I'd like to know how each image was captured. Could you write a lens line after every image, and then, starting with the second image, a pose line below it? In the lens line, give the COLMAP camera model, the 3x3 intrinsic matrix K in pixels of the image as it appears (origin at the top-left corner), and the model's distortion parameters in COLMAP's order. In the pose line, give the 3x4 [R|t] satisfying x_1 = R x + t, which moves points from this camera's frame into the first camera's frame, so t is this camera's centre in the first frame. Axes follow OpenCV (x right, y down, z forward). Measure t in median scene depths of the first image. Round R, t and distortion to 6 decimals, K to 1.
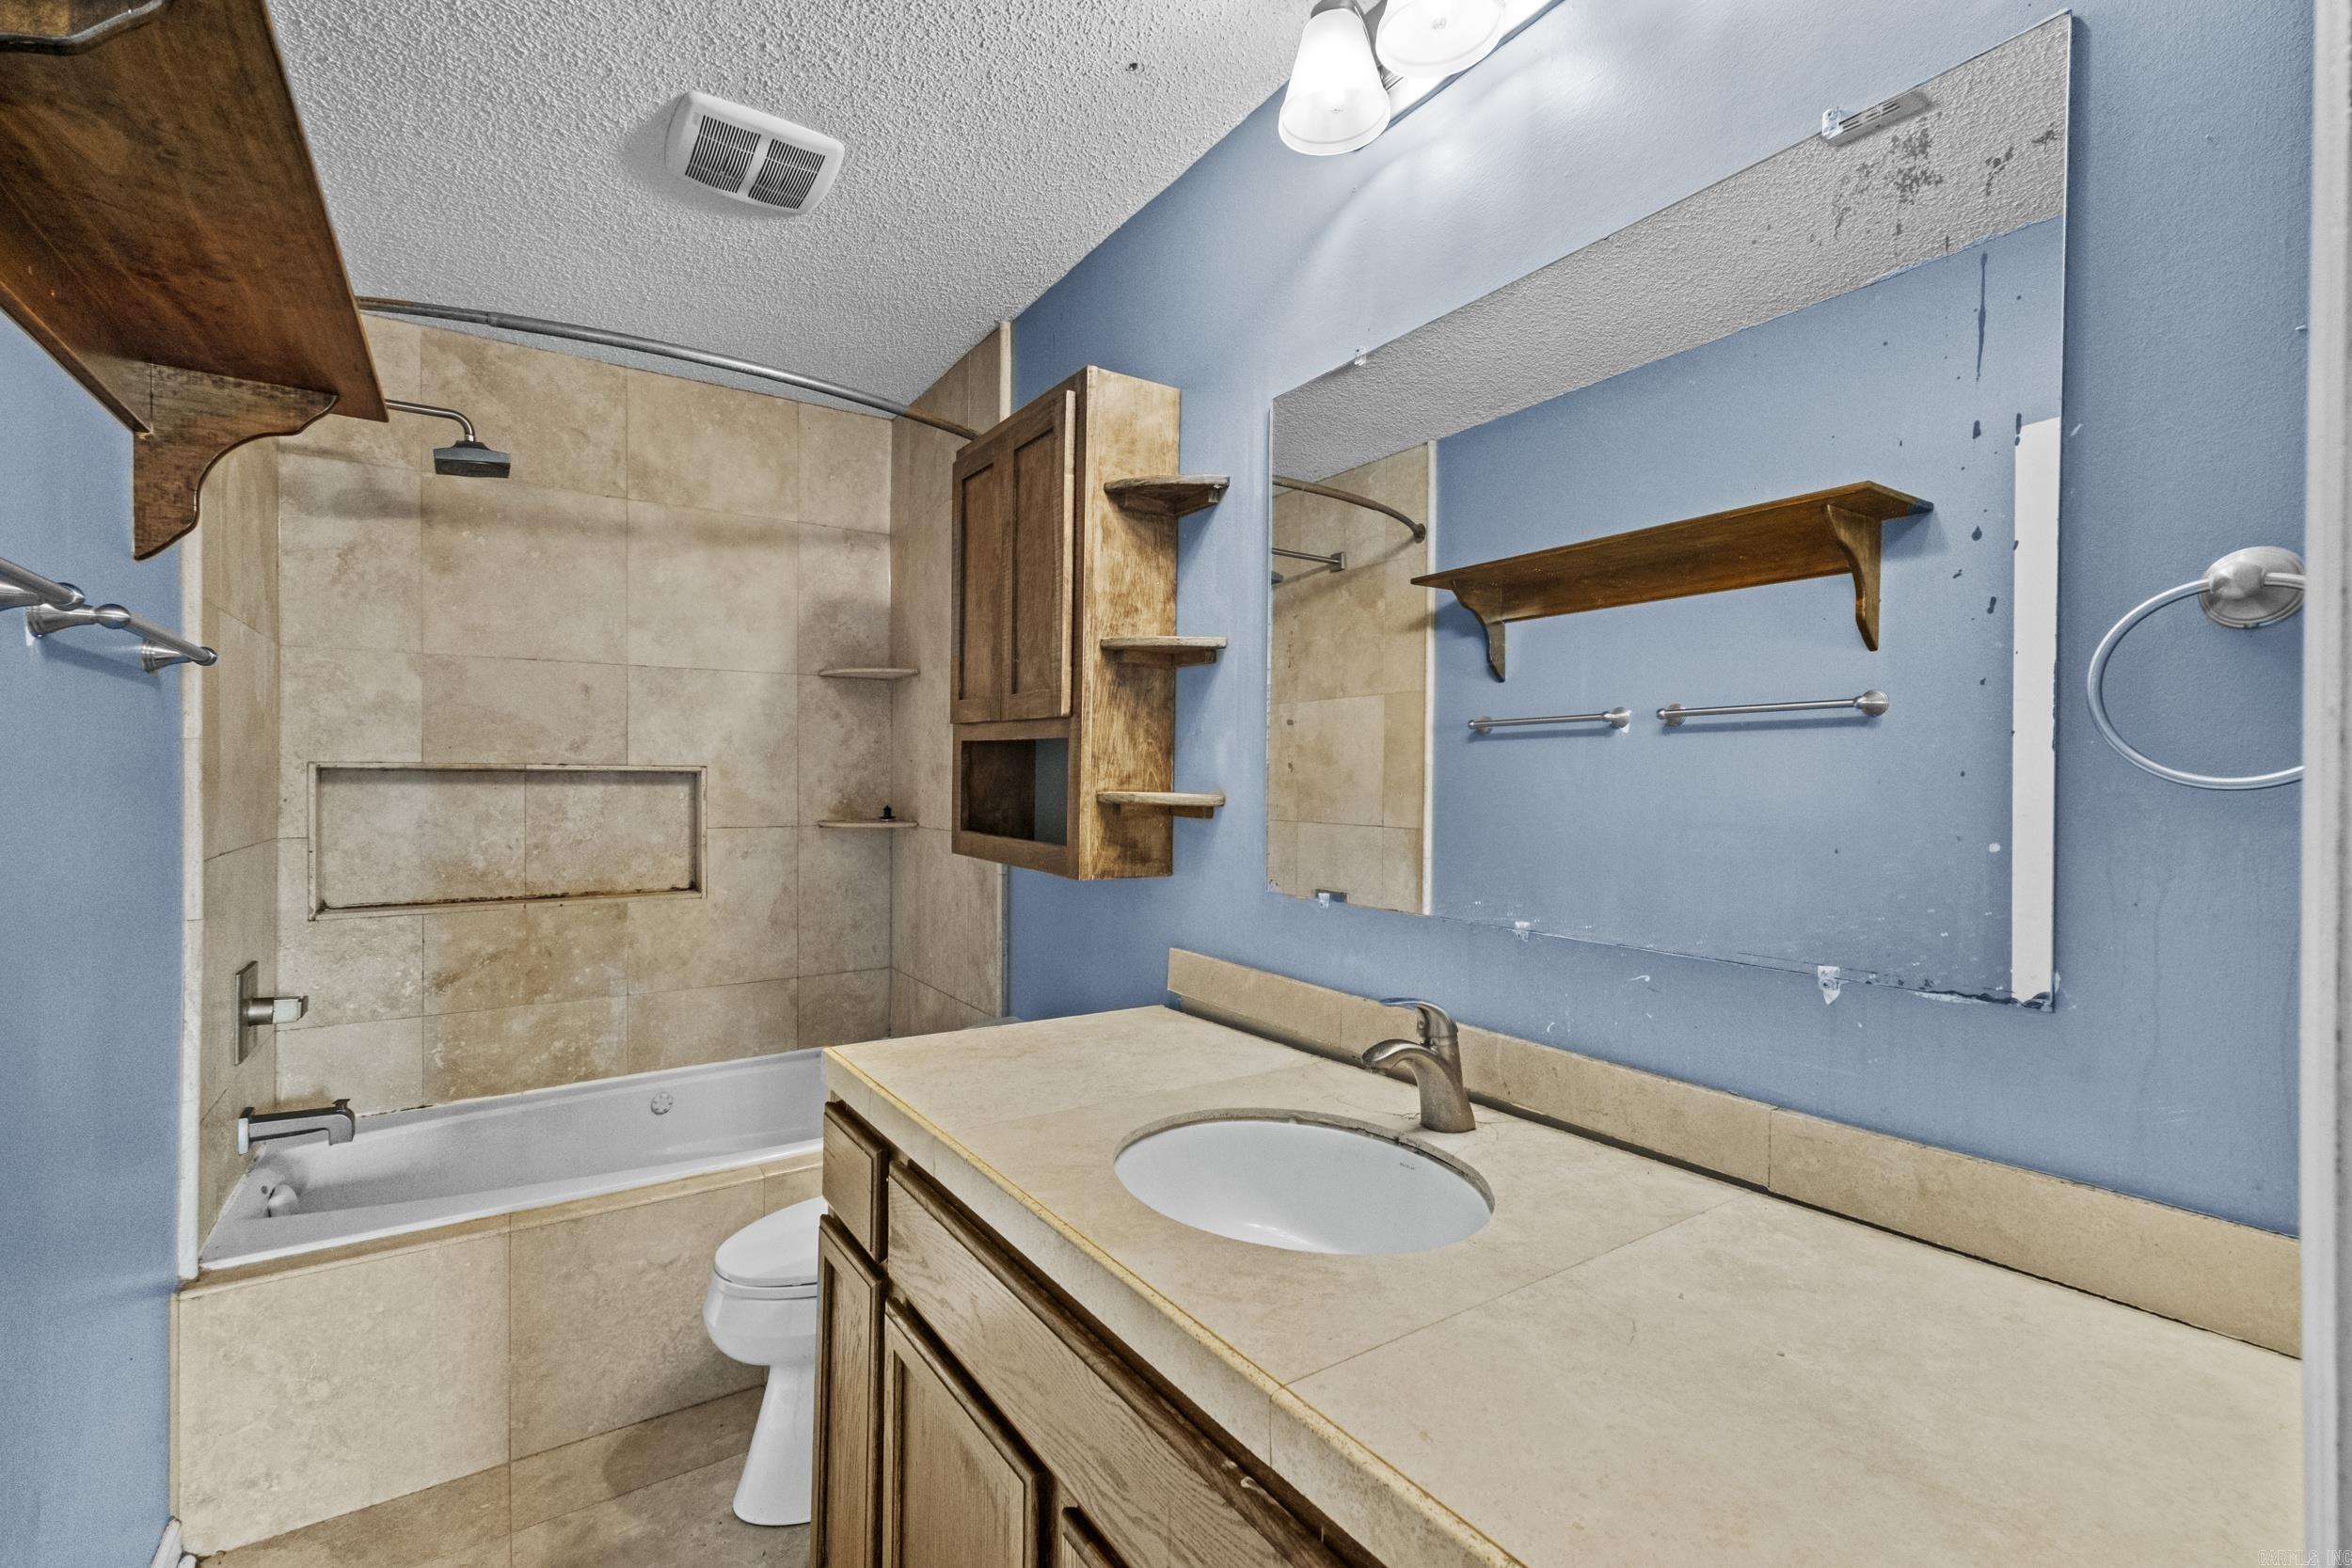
lens RADIAL K [[1026.4, 0, 1176.4], [0, 1026.4, 783.3], [0, 0, 1]] dist [0.007103, -0.000230]
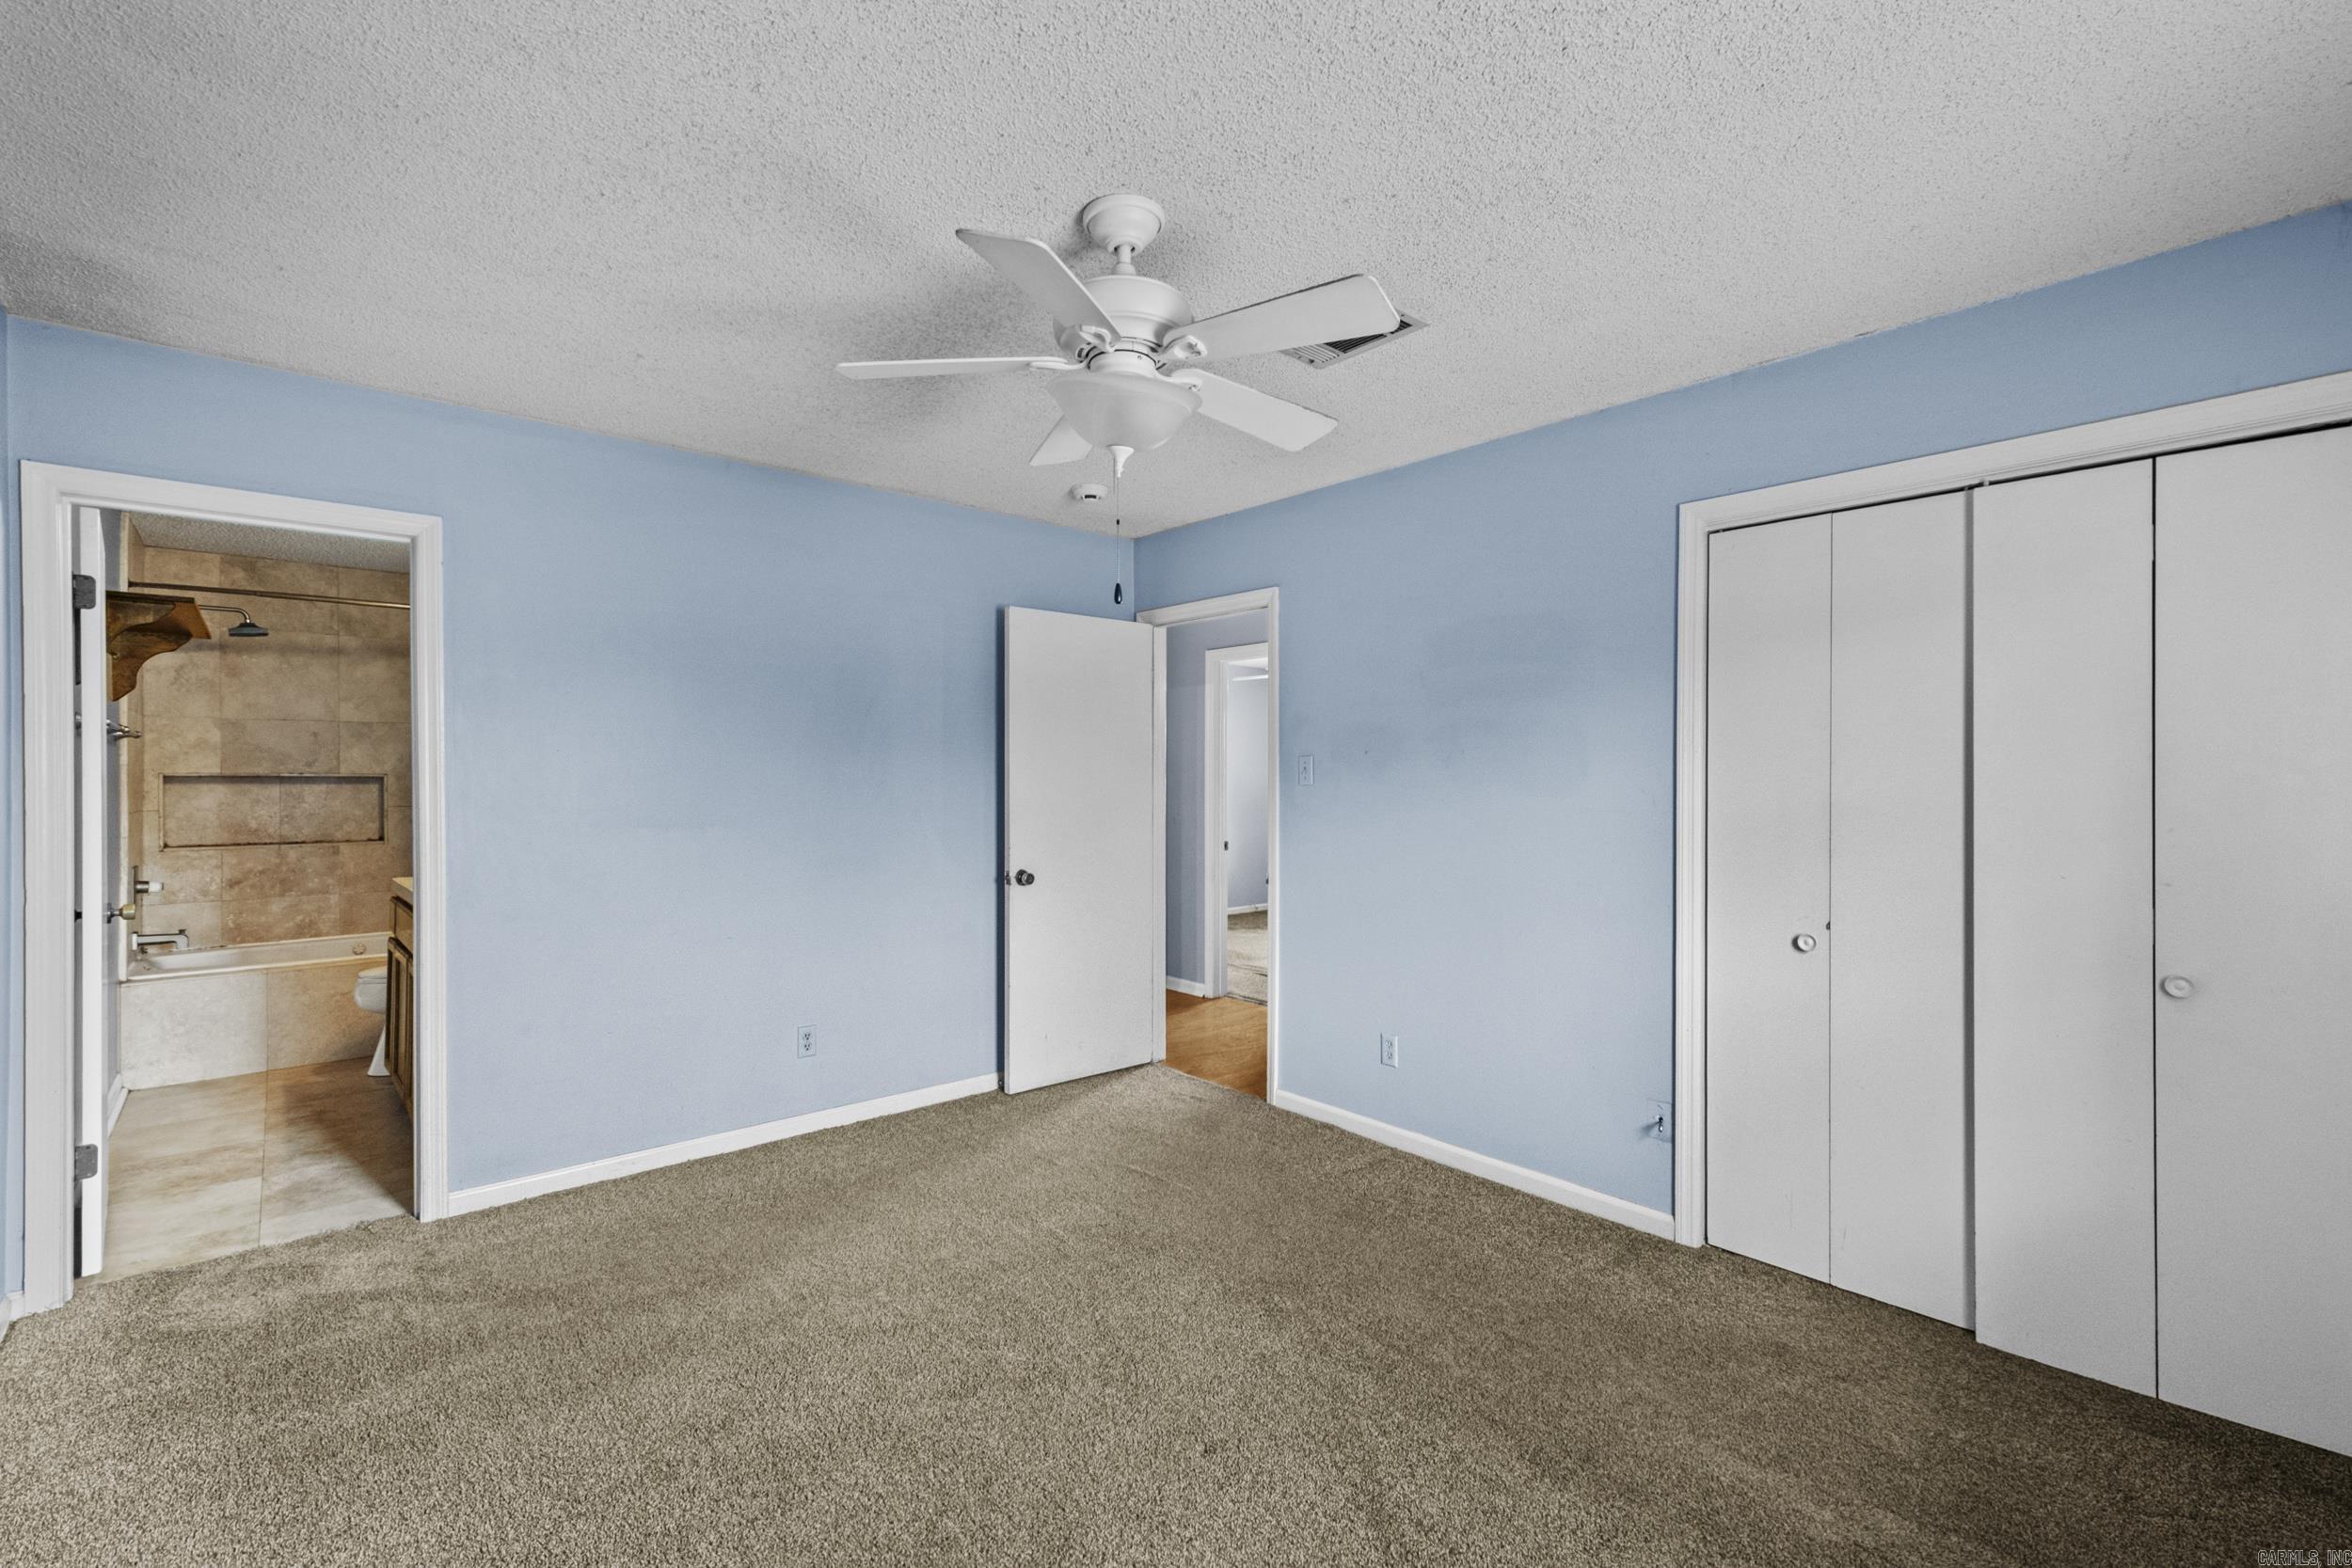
lens RADIAL K [[1026.4, 0, 1173.8], [0, 1026.4, 783.0], [0, 0, 1]] dist [0.007103, -0.000230]
pose [[0.991751, -0.004789, 0.128089, 0.816892], [0.005076, 0.999985, -0.001911, 0.011865], [-0.128078, 0.002545, 0.991761, -1.183853]]
